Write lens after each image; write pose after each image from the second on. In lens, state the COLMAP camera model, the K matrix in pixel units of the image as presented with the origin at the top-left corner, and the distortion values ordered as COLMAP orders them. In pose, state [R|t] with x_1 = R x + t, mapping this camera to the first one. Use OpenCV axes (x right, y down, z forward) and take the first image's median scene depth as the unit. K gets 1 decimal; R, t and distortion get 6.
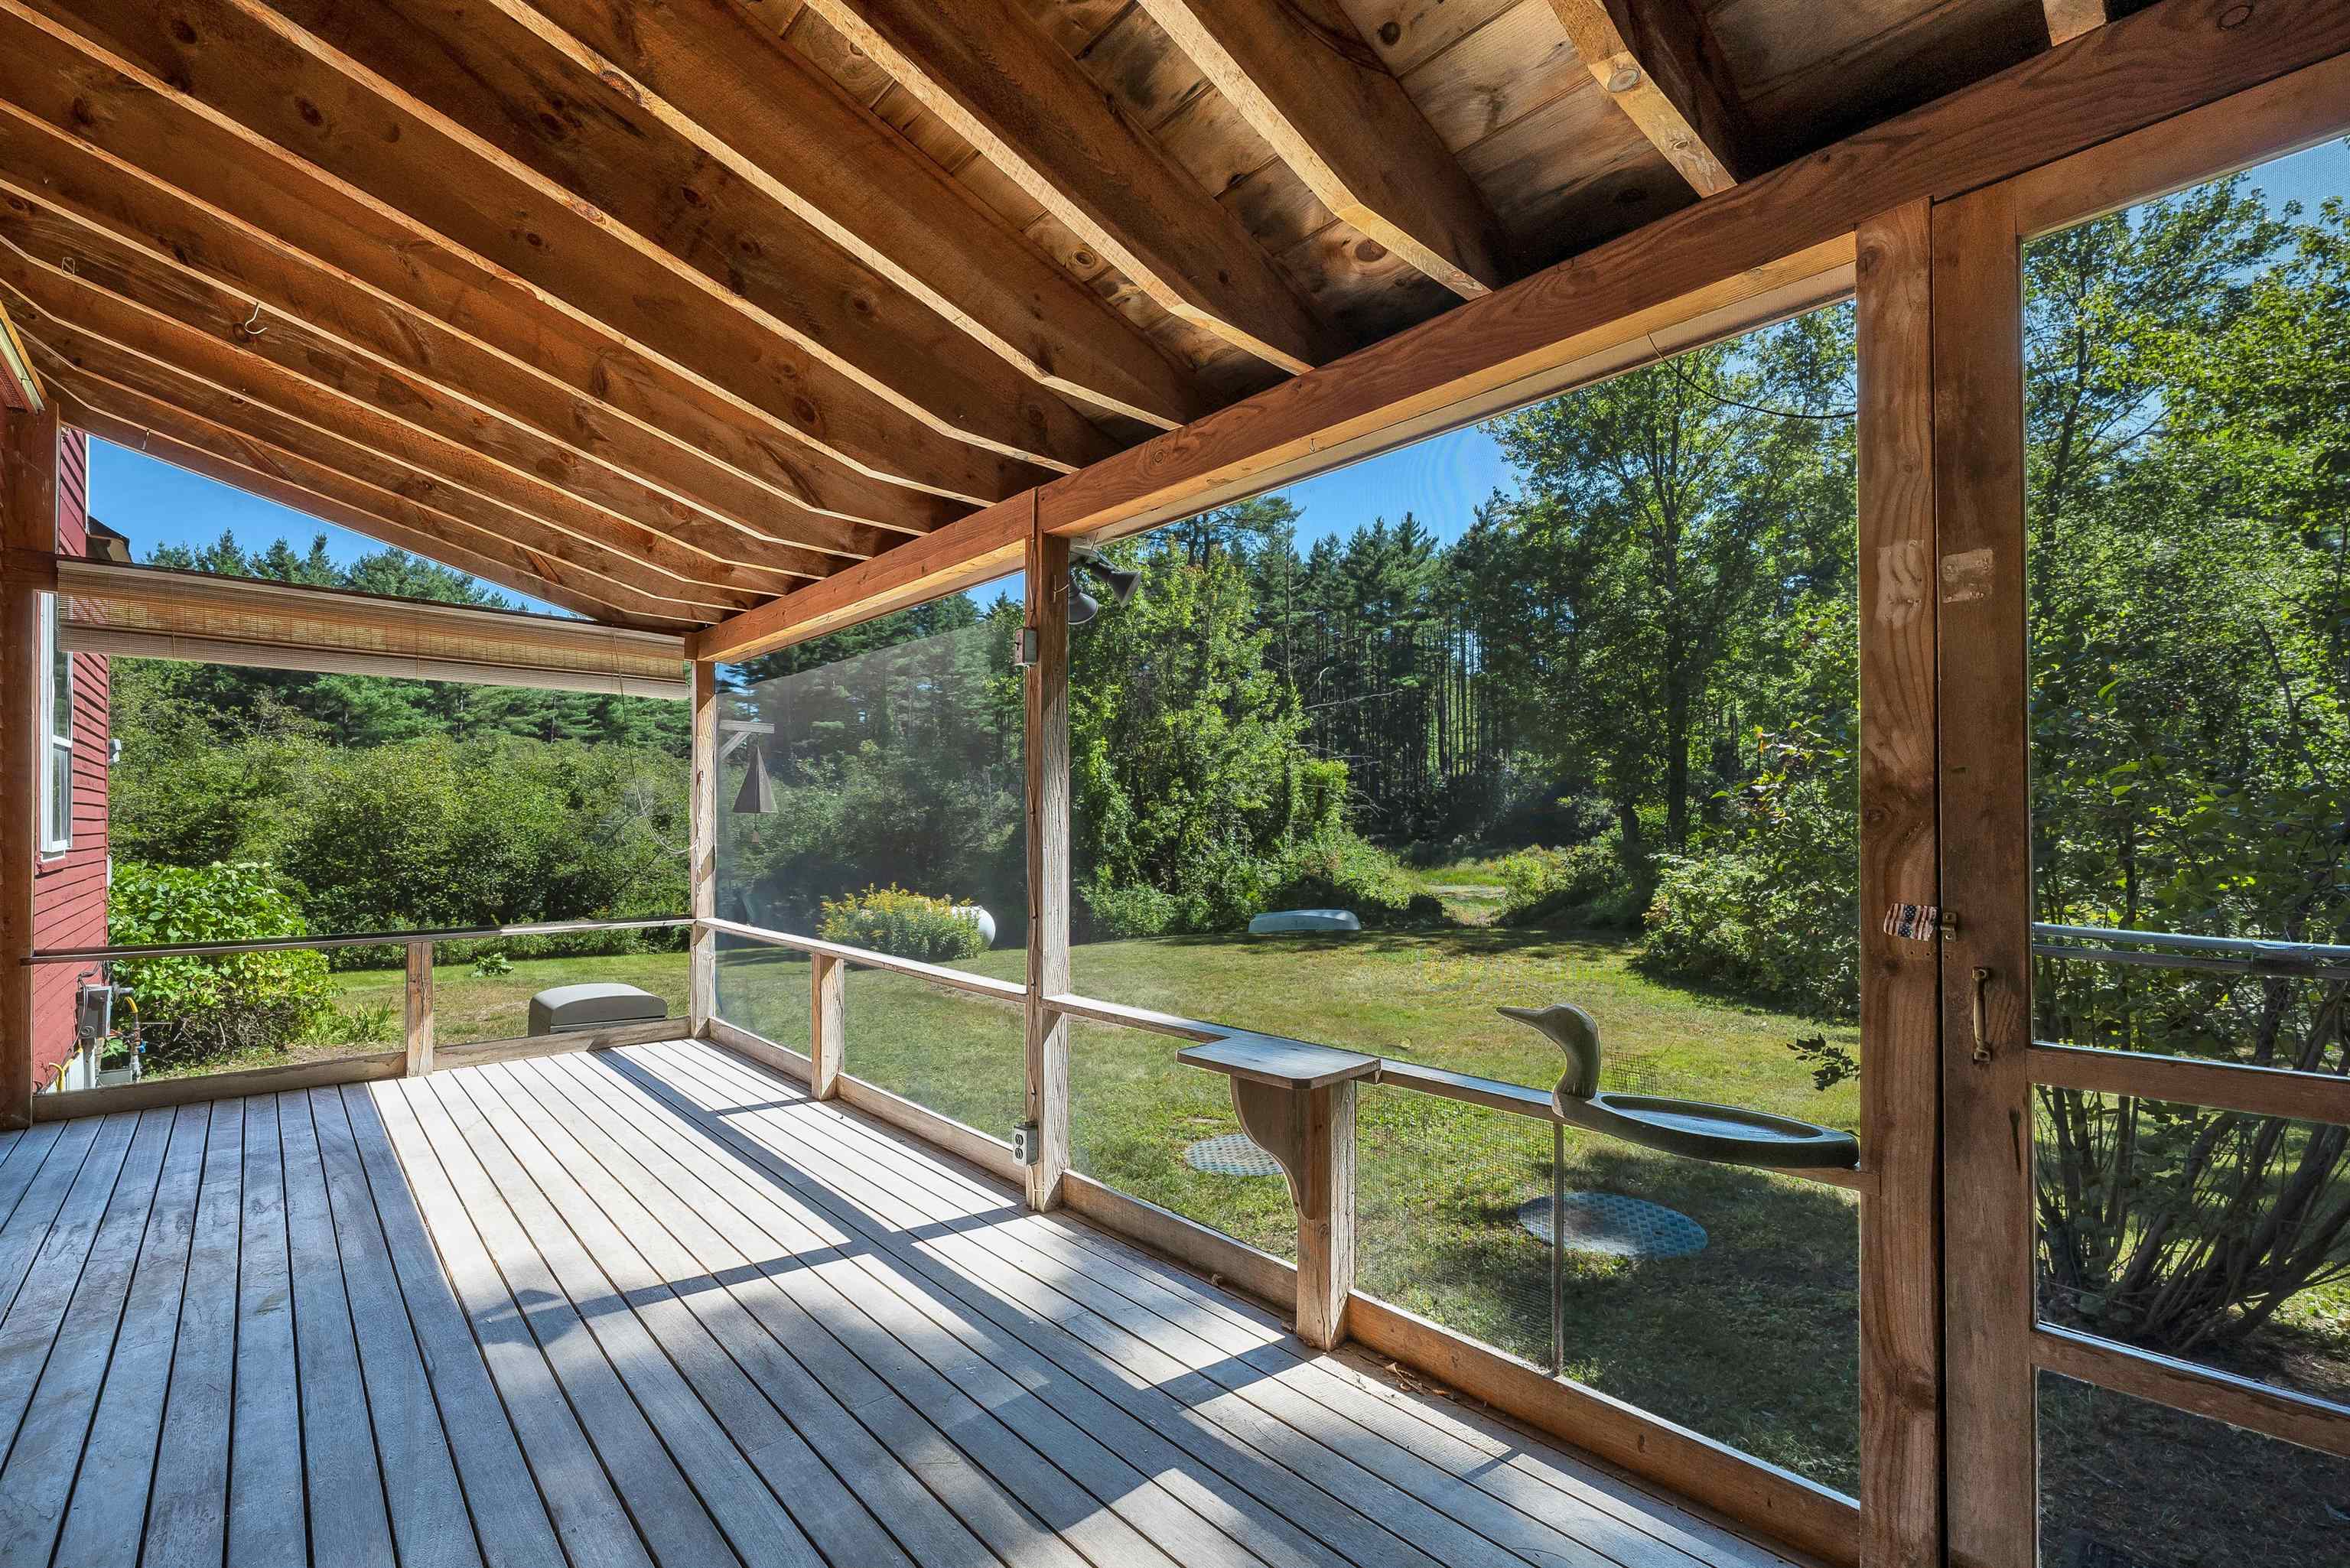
lens RADIAL K [[989.8, 0, 1164.1], [0, 989.8, 795.9], [0, 0, 1]] dist [-0.000076, -0.000242]
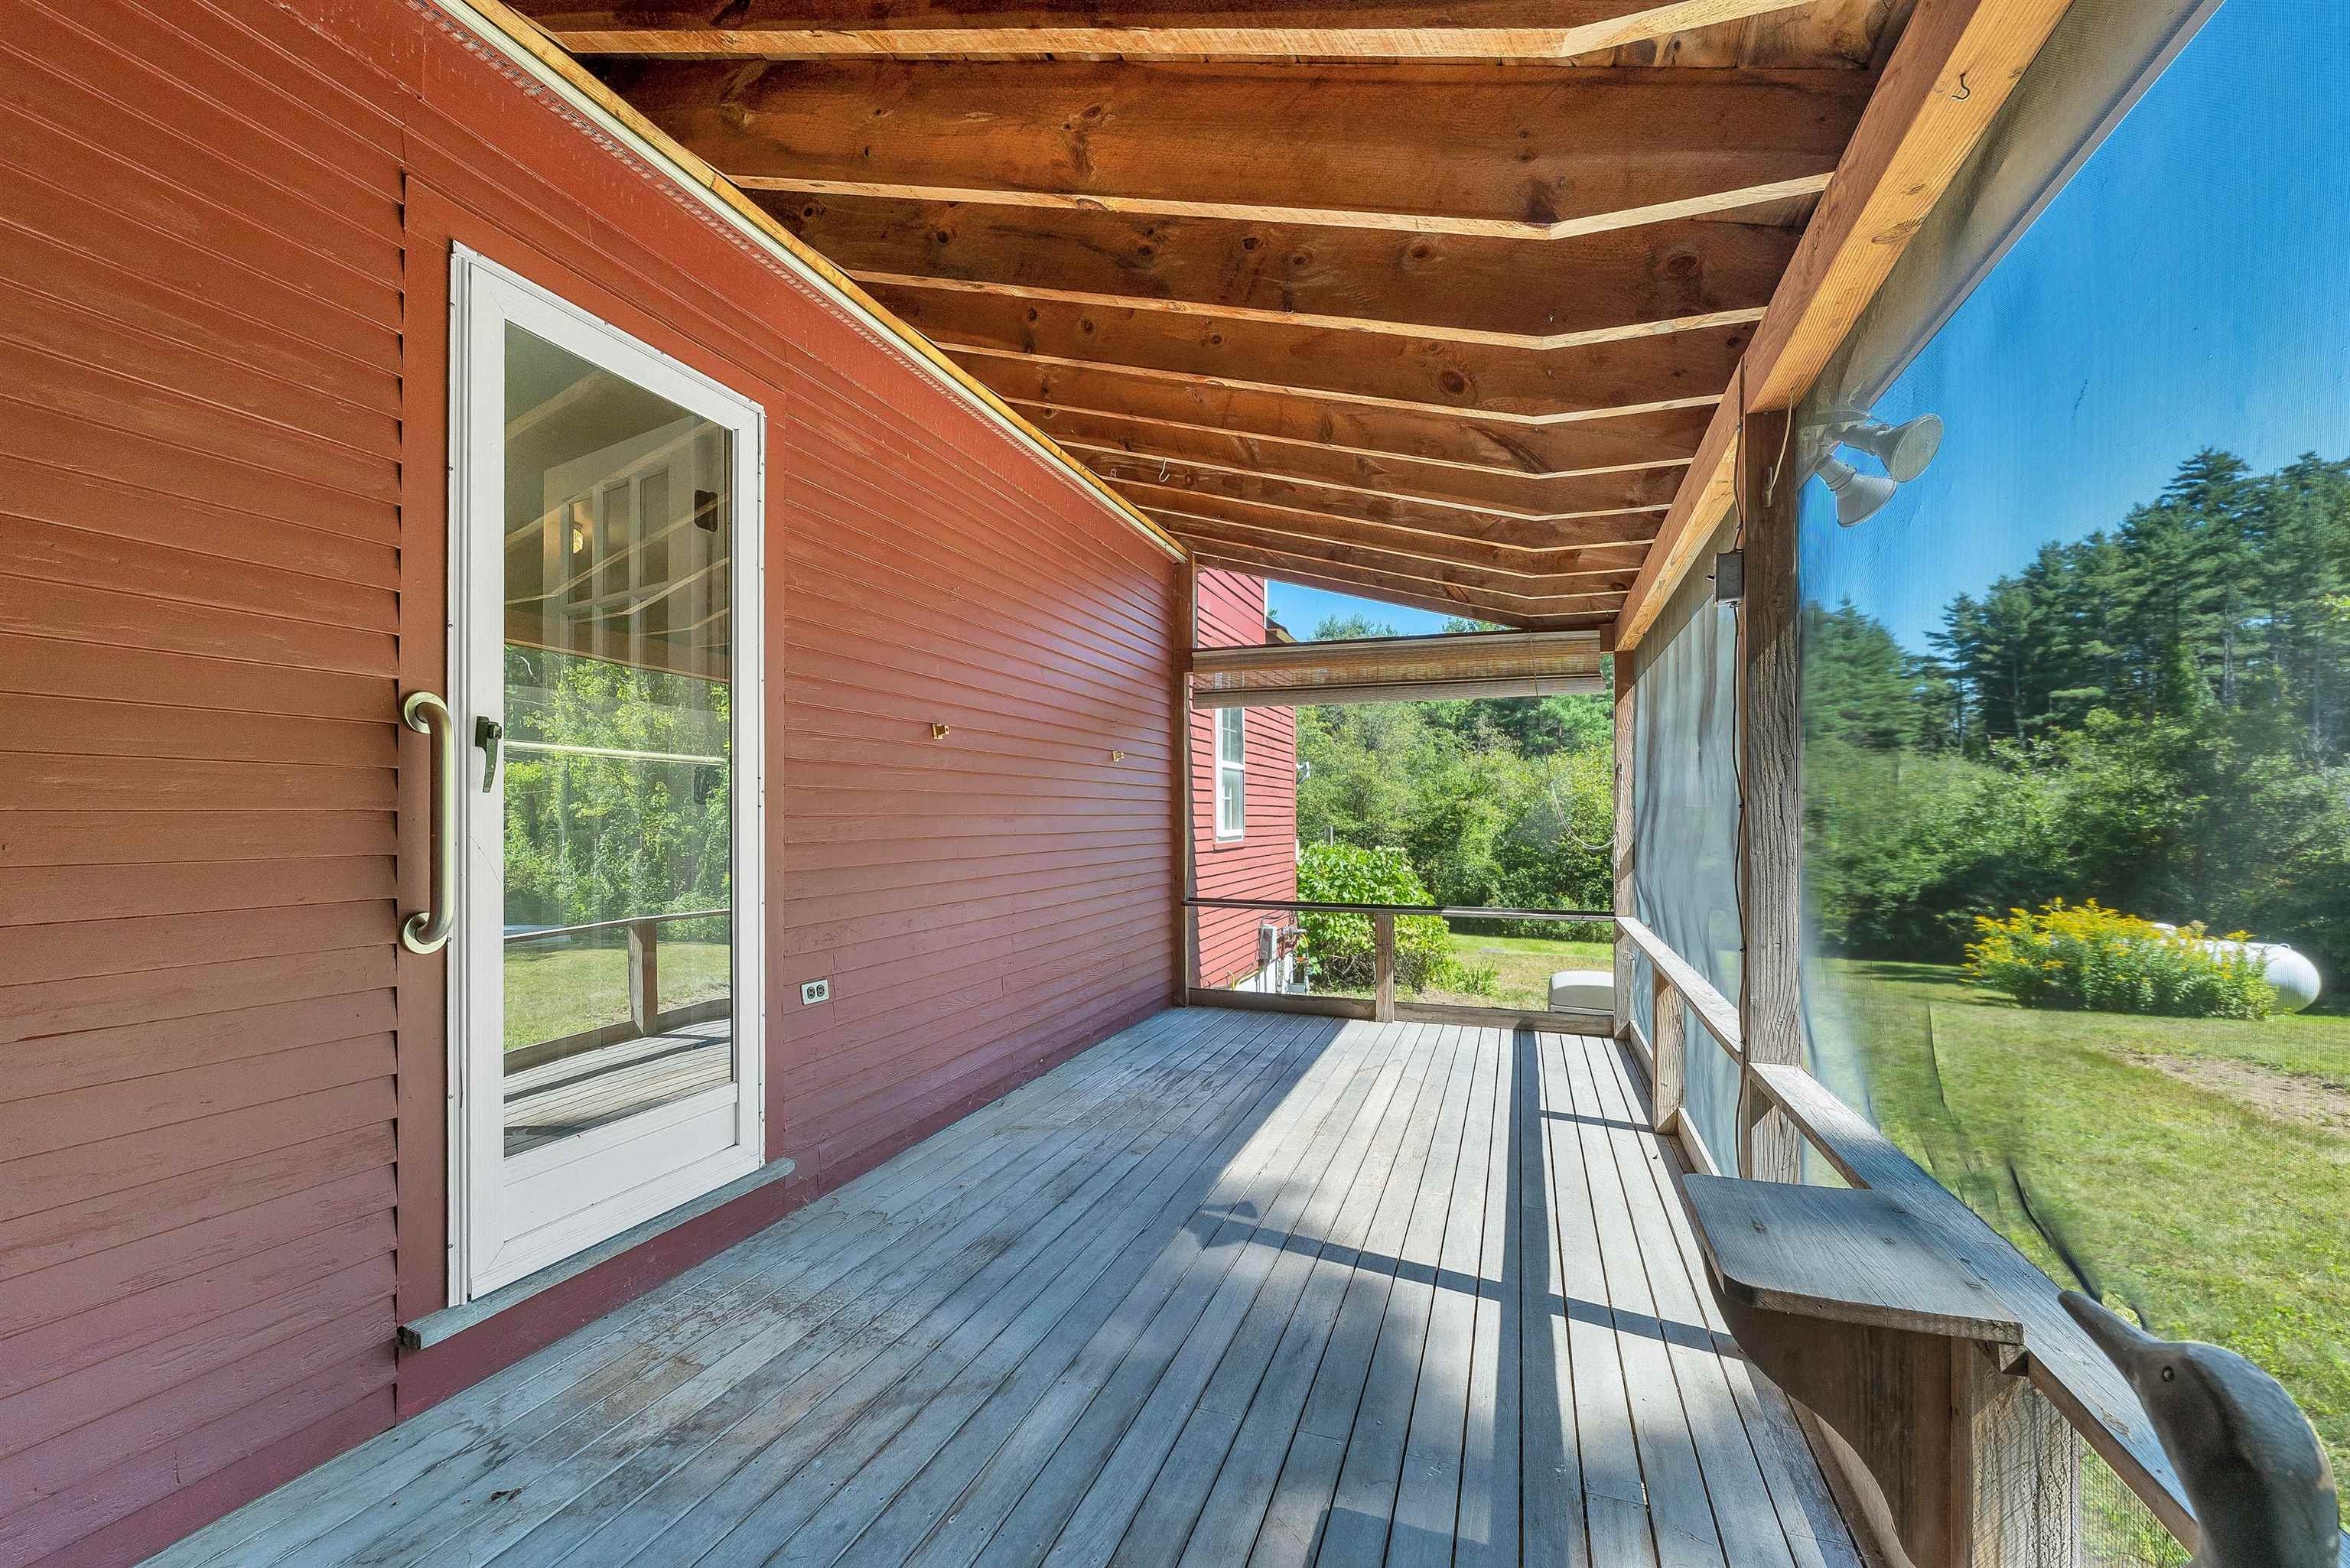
lens RADIAL K [[974.7, 0, 1173.7], [0, 974.7, 803.6], [0, 0, 1]] dist [-0.000054, -0.000096]
pose [[0.466390, -0.012655, -0.884489, 0.226232], [0.023618, 0.999719, -0.001851, 0.005303], [0.884264, -0.020026, 0.466558, 0.220462]]
